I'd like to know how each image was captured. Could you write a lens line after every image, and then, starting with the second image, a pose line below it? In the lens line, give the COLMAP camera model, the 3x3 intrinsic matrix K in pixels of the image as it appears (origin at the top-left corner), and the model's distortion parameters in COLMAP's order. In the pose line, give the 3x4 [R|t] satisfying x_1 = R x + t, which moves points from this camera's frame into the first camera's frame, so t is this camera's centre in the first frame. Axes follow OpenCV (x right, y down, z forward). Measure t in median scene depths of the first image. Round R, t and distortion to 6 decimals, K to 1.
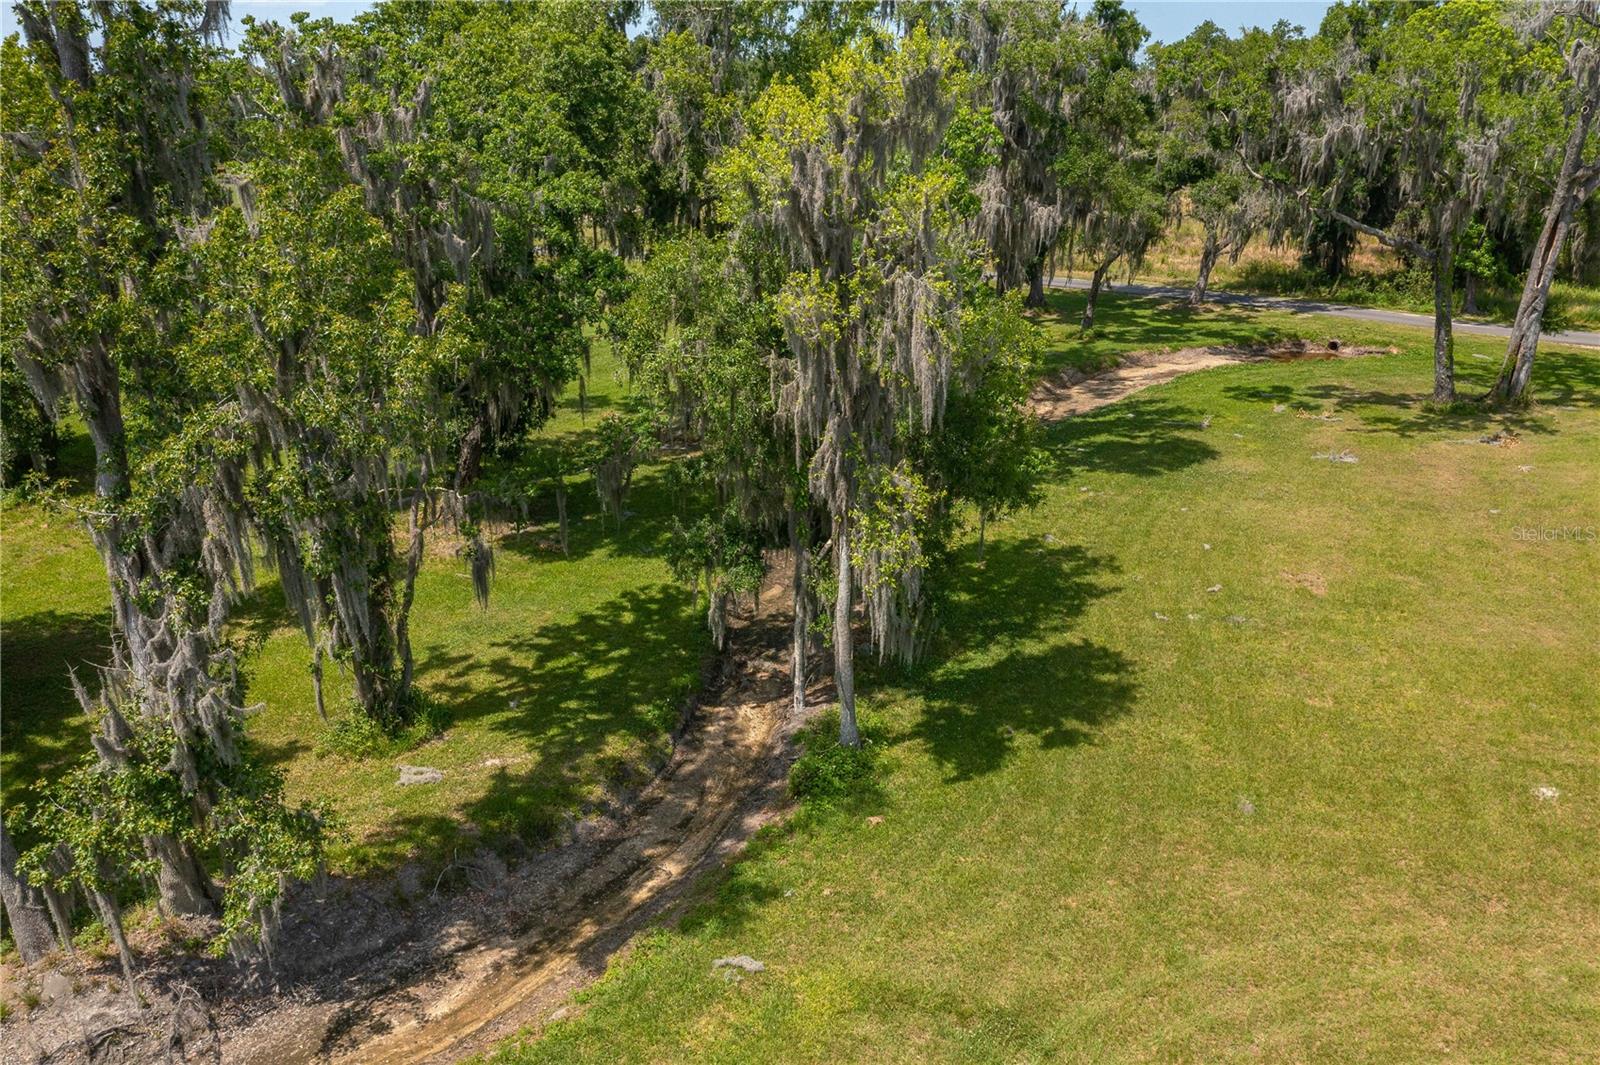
lens RADIAL K [[1273.2, 0, 790.0], [0, 1273.2, 528.4], [0, 0, 1]] dist [-0.015398, -0.006439]
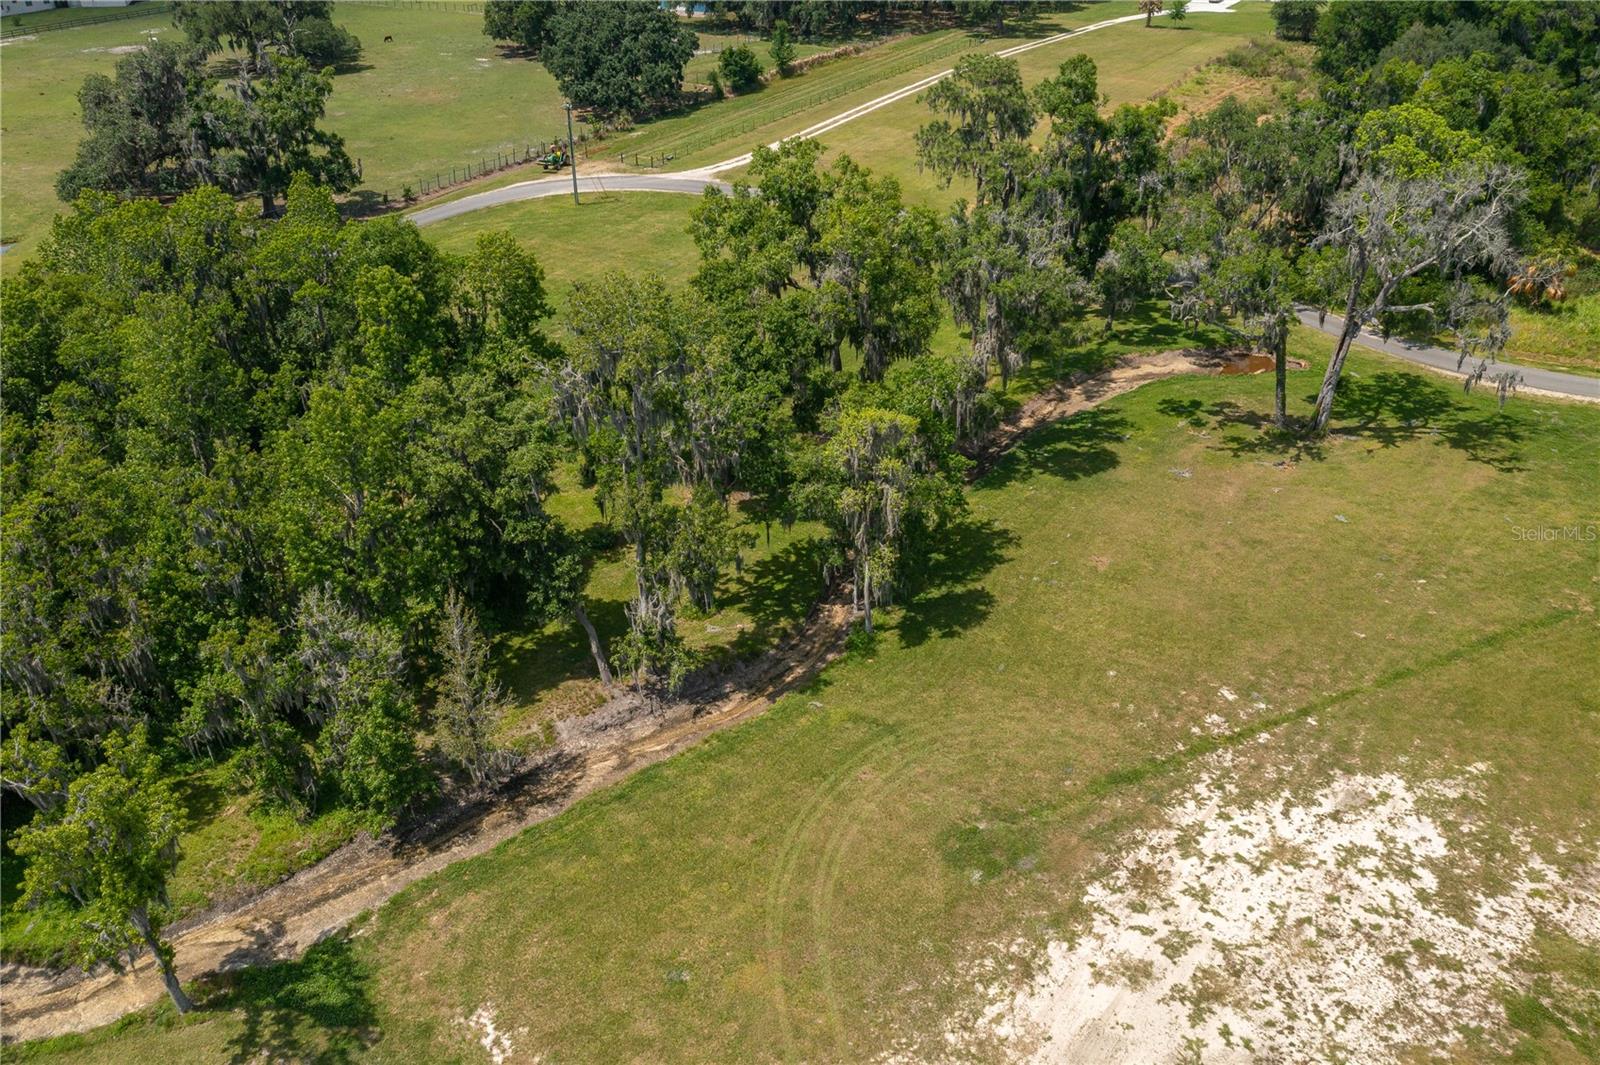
lens RADIAL K [[1273.2, 0, 803.2], [0, 1273.2, 534.7], [0, 0, 1]] dist [-0.015398, -0.006439]
pose [[0.988232, 0.074689, -0.133486, 0.249330], [-0.046401, 0.977940, 0.203666, -0.561149], [0.145753, -0.195076, 0.969898, -1.569177]]
